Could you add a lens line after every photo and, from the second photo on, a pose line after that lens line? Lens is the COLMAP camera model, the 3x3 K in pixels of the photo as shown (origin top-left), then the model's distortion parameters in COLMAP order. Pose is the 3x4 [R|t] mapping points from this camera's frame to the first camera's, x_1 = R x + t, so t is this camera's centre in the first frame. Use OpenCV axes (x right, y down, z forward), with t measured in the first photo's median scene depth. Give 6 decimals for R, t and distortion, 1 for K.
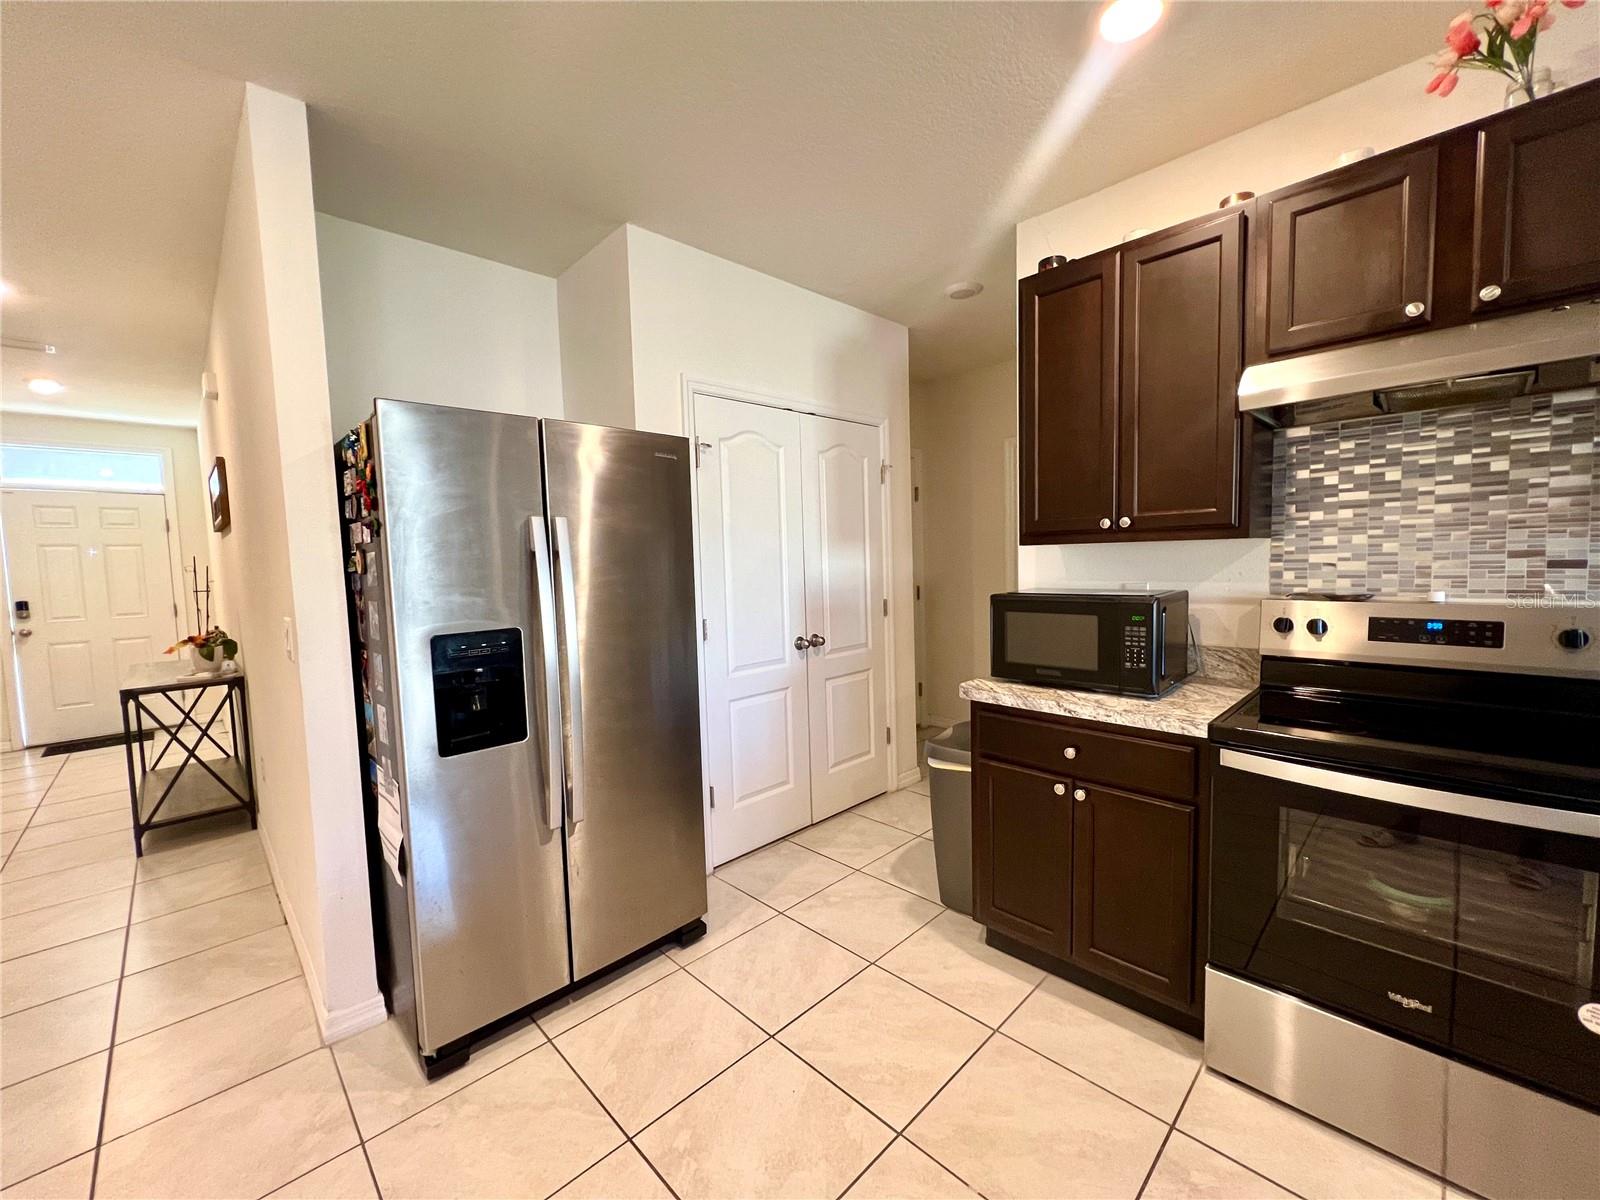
lens RADIAL K [[644.6, 0, 802.8], [0, 644.6, 603.3], [0, 0, 1]] dist [-0.001401, 0.000747]
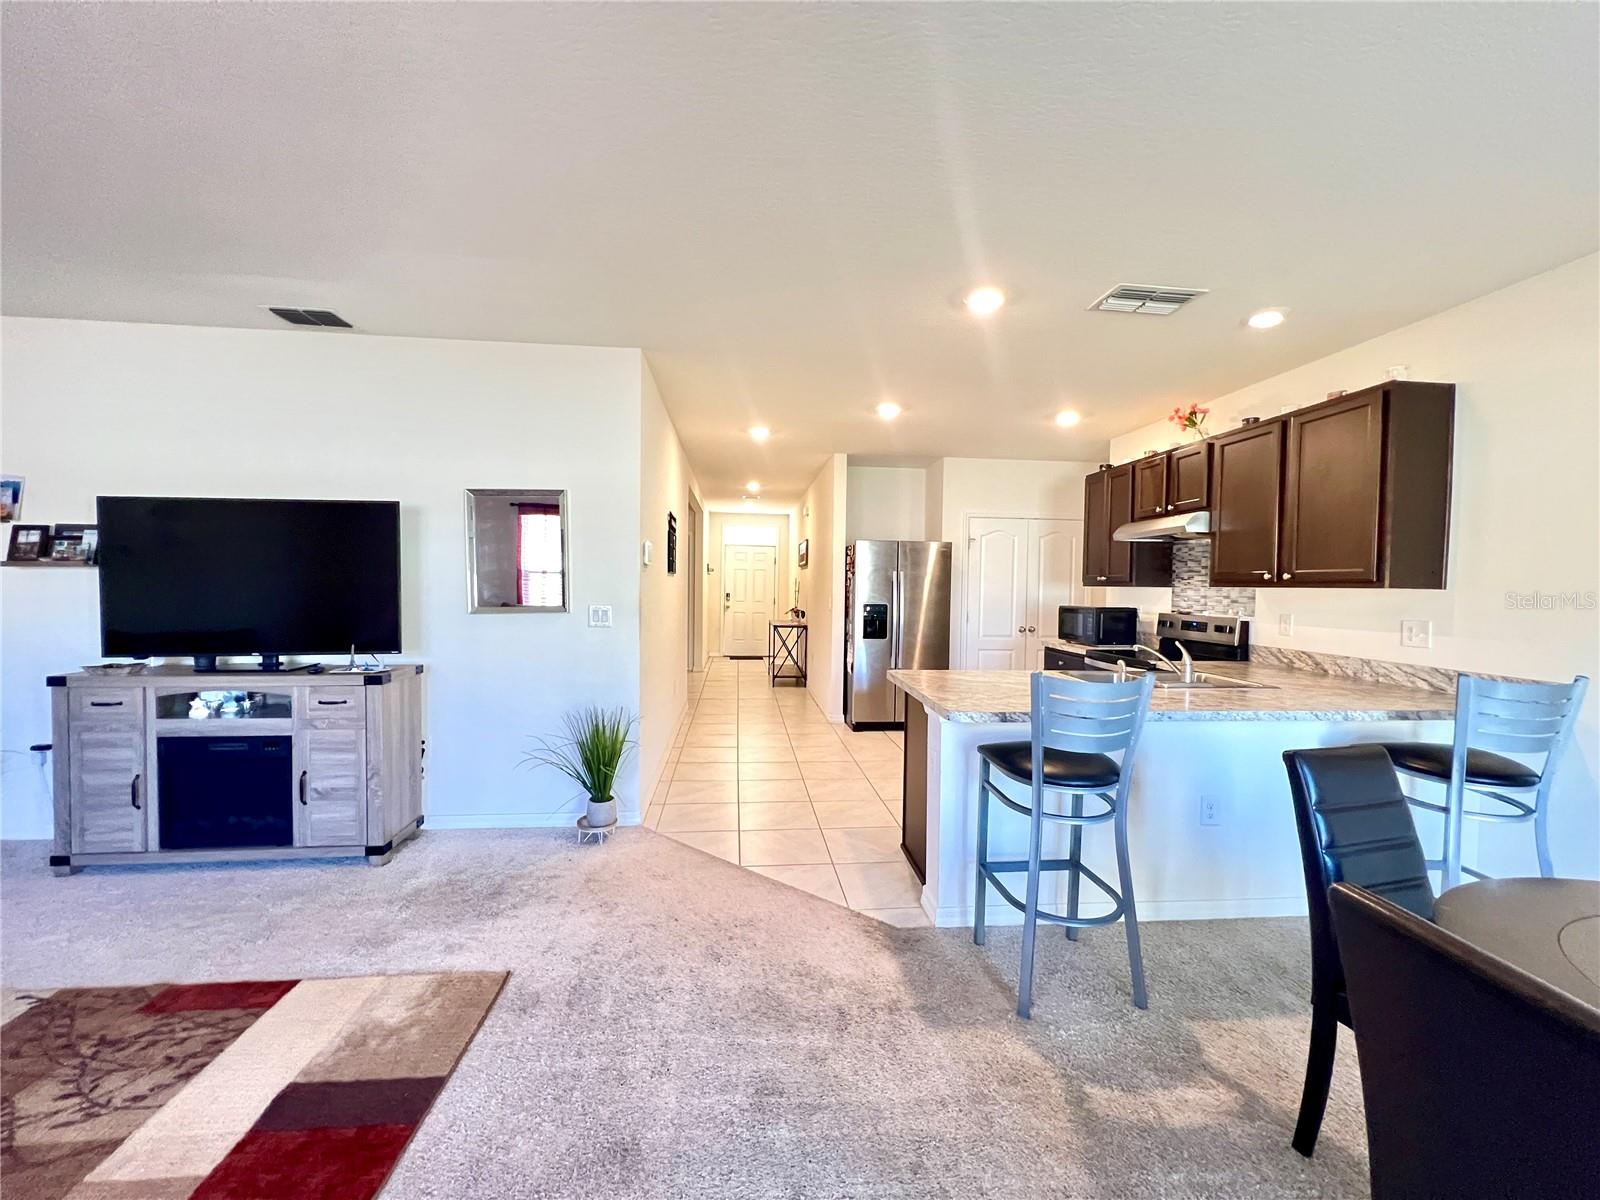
lens RADIAL K [[644.6, 0, 802.8], [0, 644.6, 603.3], [0, 0, 1]] dist [-0.001401, 0.000747]
pose [[0.780597, 0.058964, -0.622247, 1.199355], [-0.084200, 0.996386, -0.011210, 0.099648], [0.619337, 0.061143, 0.782741, -1.740349]]
